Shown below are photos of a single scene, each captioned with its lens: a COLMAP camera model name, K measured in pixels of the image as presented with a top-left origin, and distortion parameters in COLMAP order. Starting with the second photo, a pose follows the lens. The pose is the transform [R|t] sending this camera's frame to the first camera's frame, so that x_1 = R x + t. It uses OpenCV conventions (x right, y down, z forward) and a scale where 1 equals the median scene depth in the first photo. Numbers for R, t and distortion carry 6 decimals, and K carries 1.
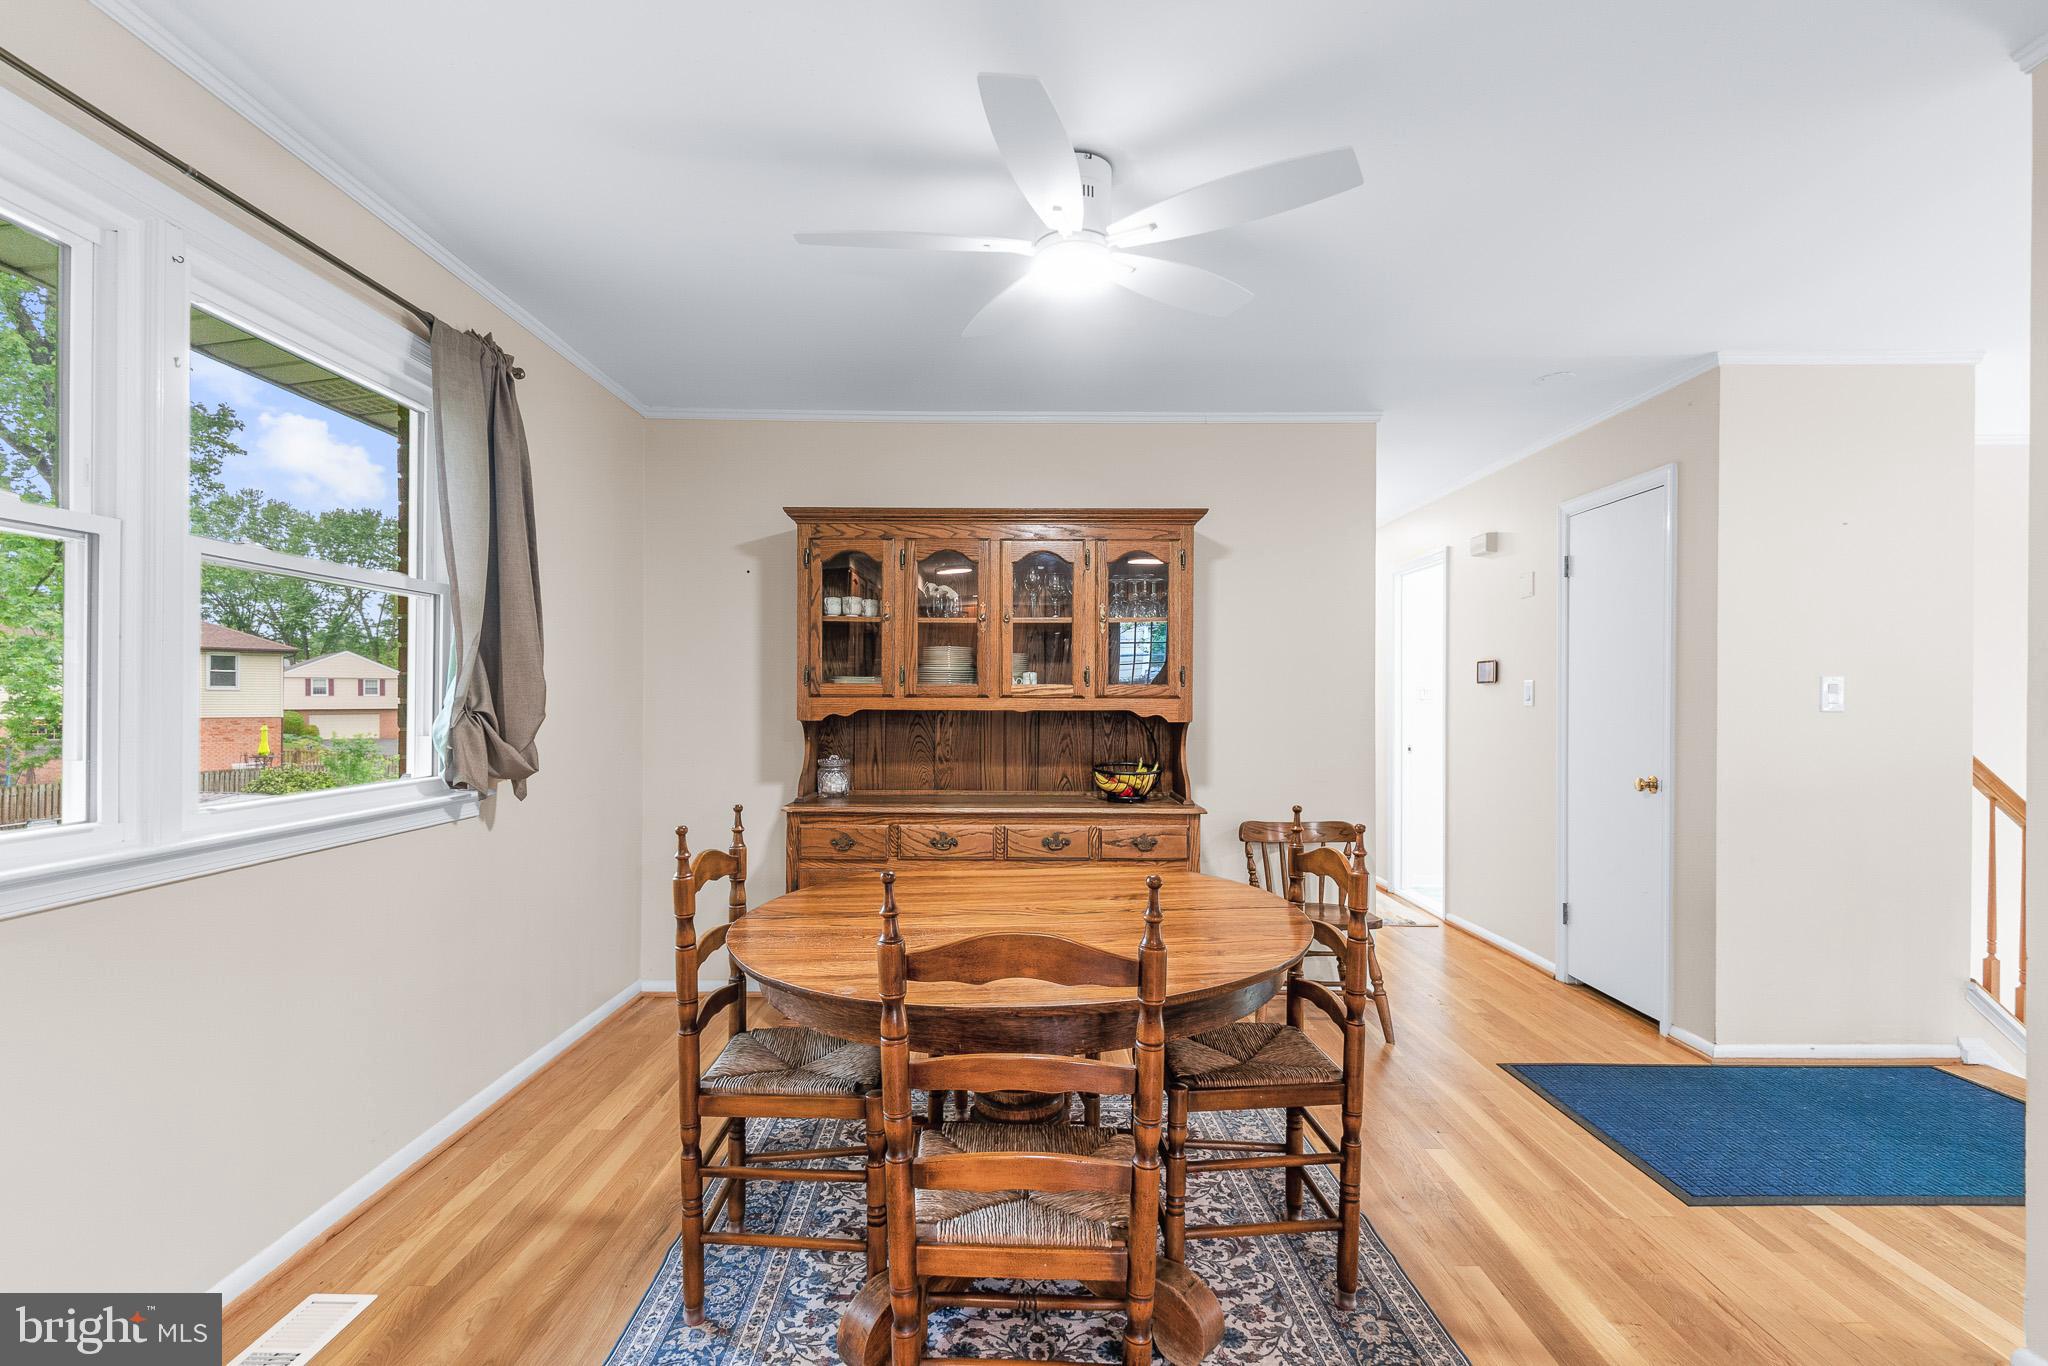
lens RADIAL K [[913.8, 0, 1008.7], [0, 913.8, 695.8], [0, 0, 1]] dist [0.001664, -0.001410]
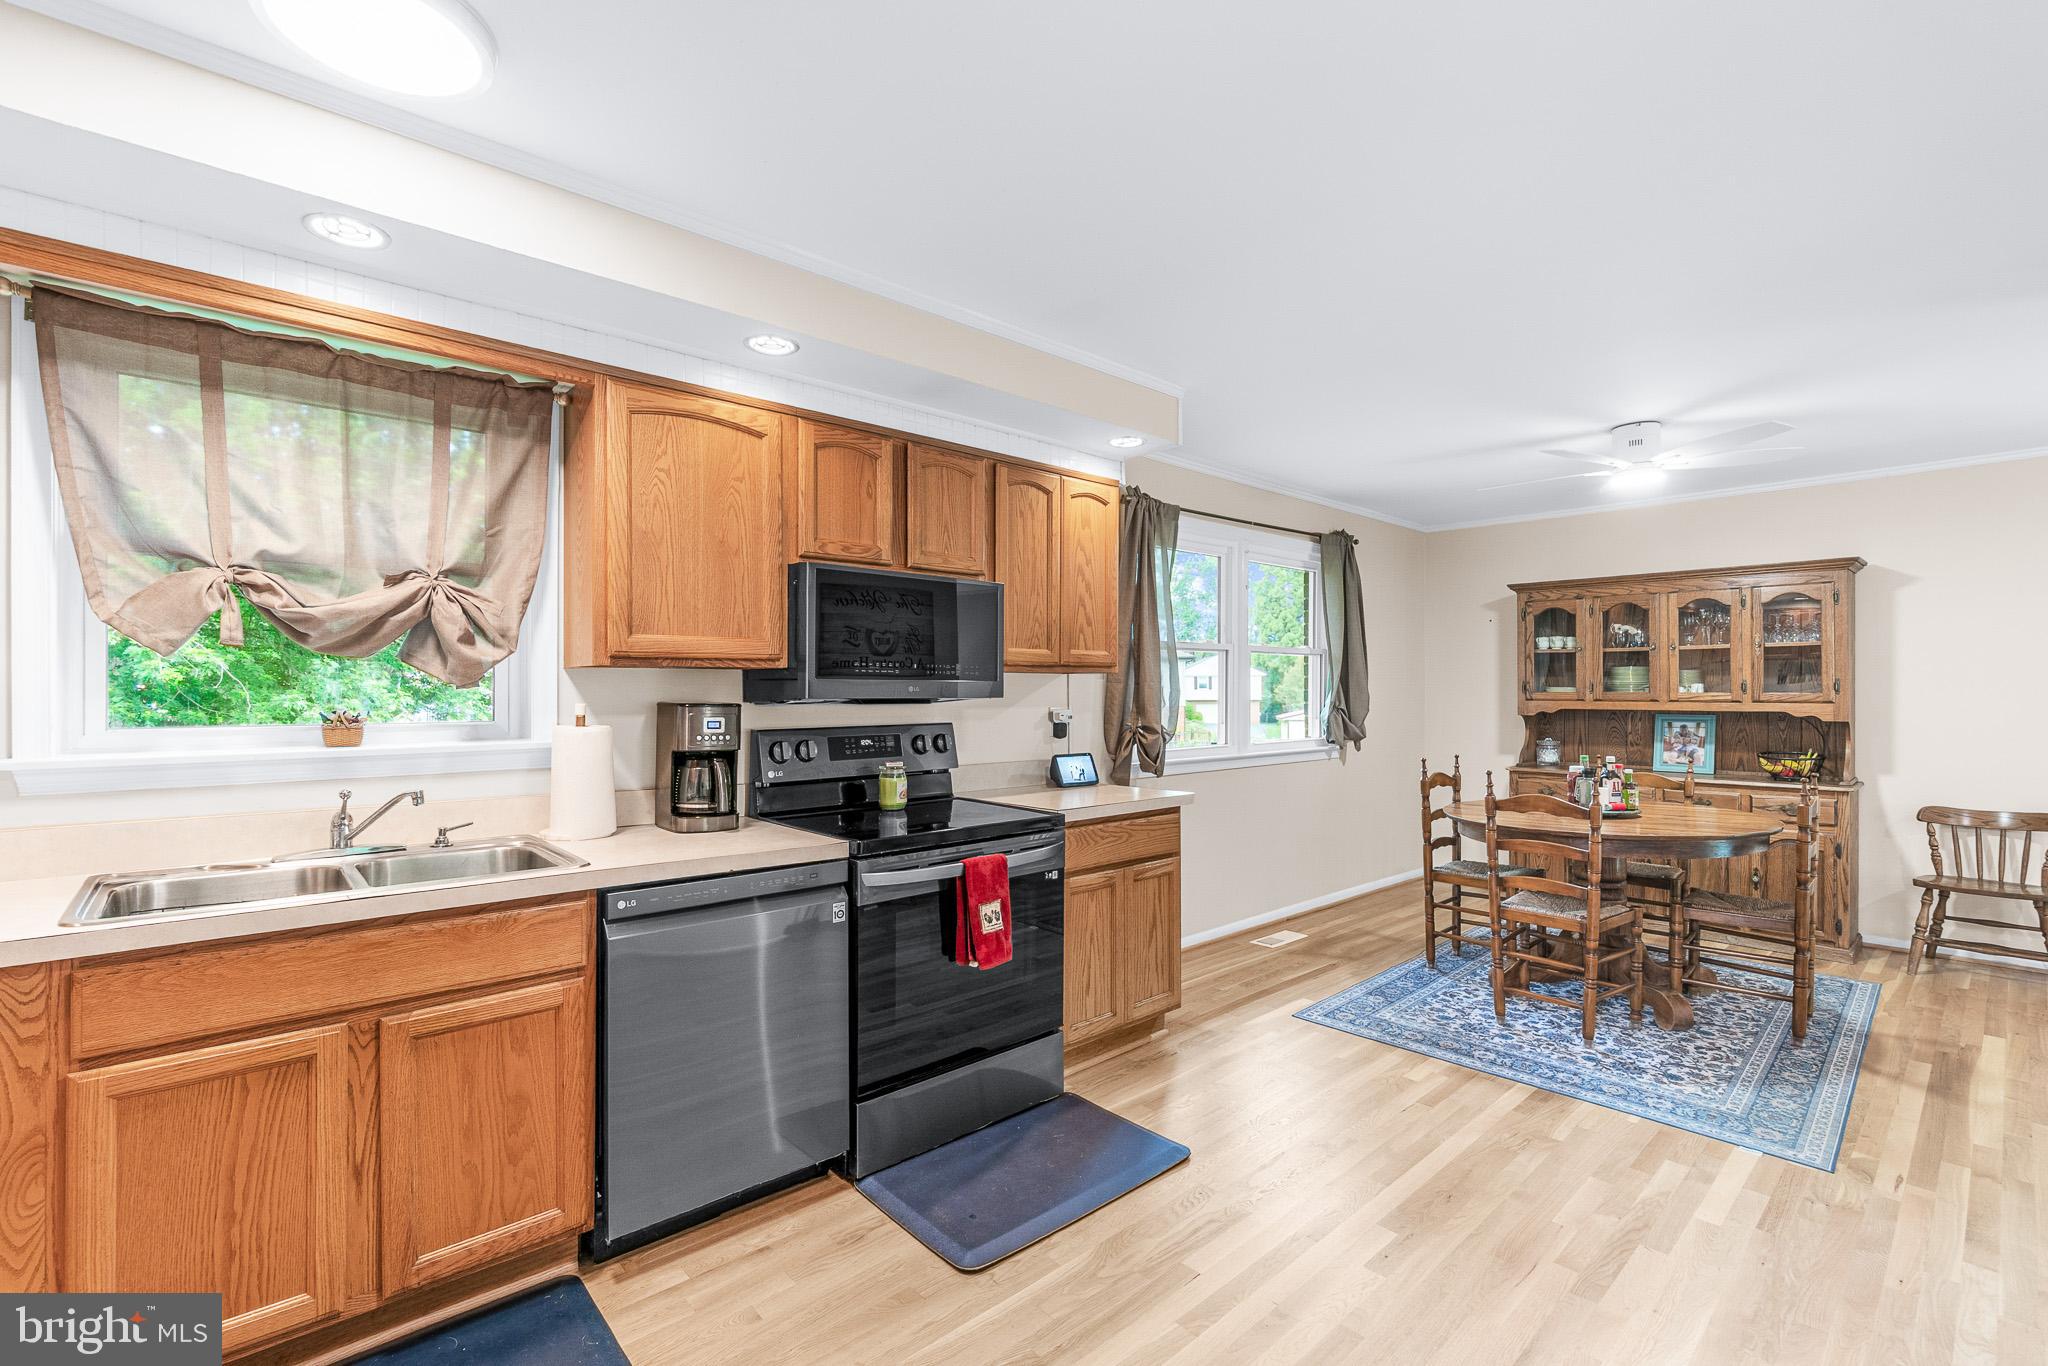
lens RADIAL K [[913.8, 0, 1020.1], [0, 913.8, 693.7], [0, 0, 1]] dist [0.001664, -0.001410]
pose [[0.674291, -0.000326, -0.738465, 0.369097], [0.005912, 0.999970, 0.004957, -0.023943], [0.738442, -0.007708, 0.674273, -0.739394]]
